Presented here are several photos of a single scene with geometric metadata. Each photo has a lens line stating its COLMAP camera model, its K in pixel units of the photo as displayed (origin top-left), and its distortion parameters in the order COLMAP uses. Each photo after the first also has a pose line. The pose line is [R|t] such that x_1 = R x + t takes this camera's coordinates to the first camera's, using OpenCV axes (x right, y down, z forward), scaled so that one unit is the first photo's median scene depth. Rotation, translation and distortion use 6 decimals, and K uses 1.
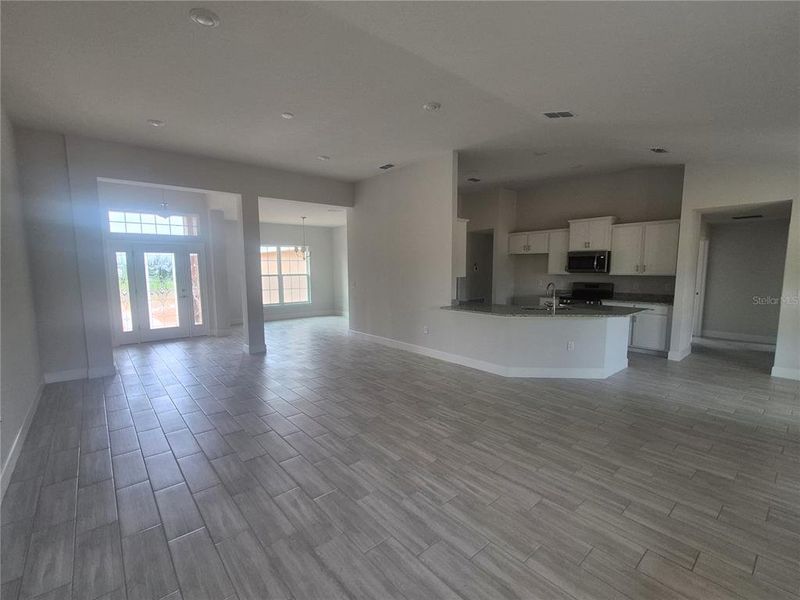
lens RADIAL K [[361.9, 0, 402.4], [0, 361.9, 304.5], [0, 0, 1]] dist [-0.000191, 0.000358]
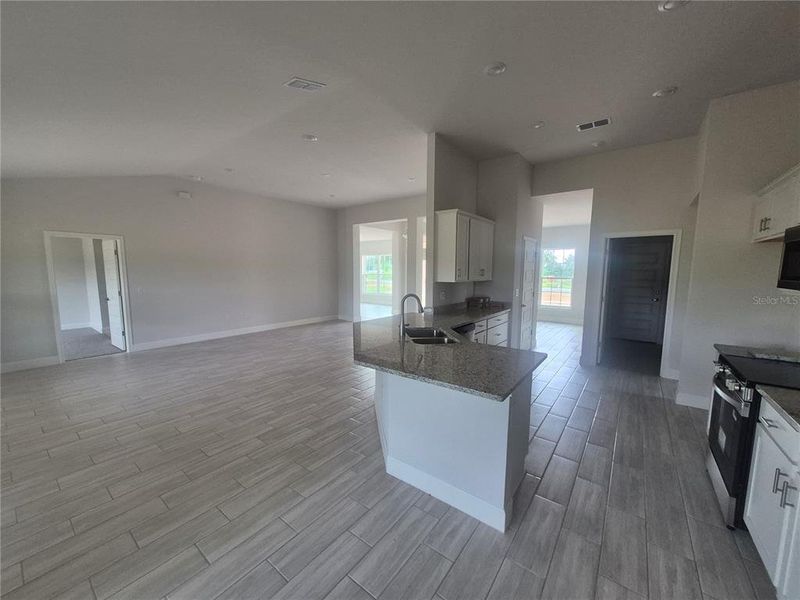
lens RADIAL K [[310.2, 0, 395.2], [0, 310.2, 303.0], [0, 0, 1]] dist [0.005309, -0.000299]
pose [[0.208509, 0.113527, -0.971409, 1.287135], [-0.105016, 0.990097, 0.093169, -0.130429], [0.972366, 0.082586, 0.218366, 1.136940]]
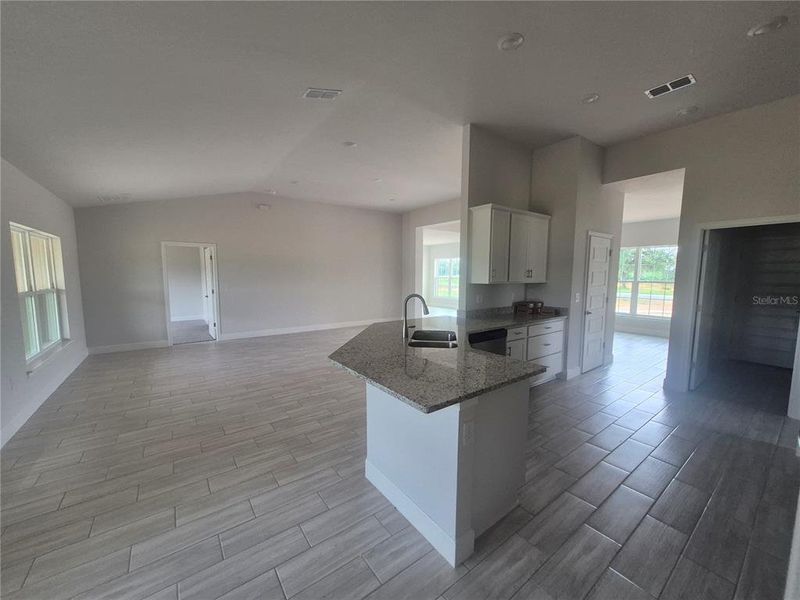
lens RADIAL K [[310.2, 0, 399.1], [0, 310.2, 303.7], [0, 0, 1]] dist [0.005309, -0.000299]
pose [[-0.067402, 0.103901, -0.992301, 1.278287], [-0.104508, 0.988357, 0.110587, -0.140157], [0.992237, 0.111158, -0.055759, 1.346467]]
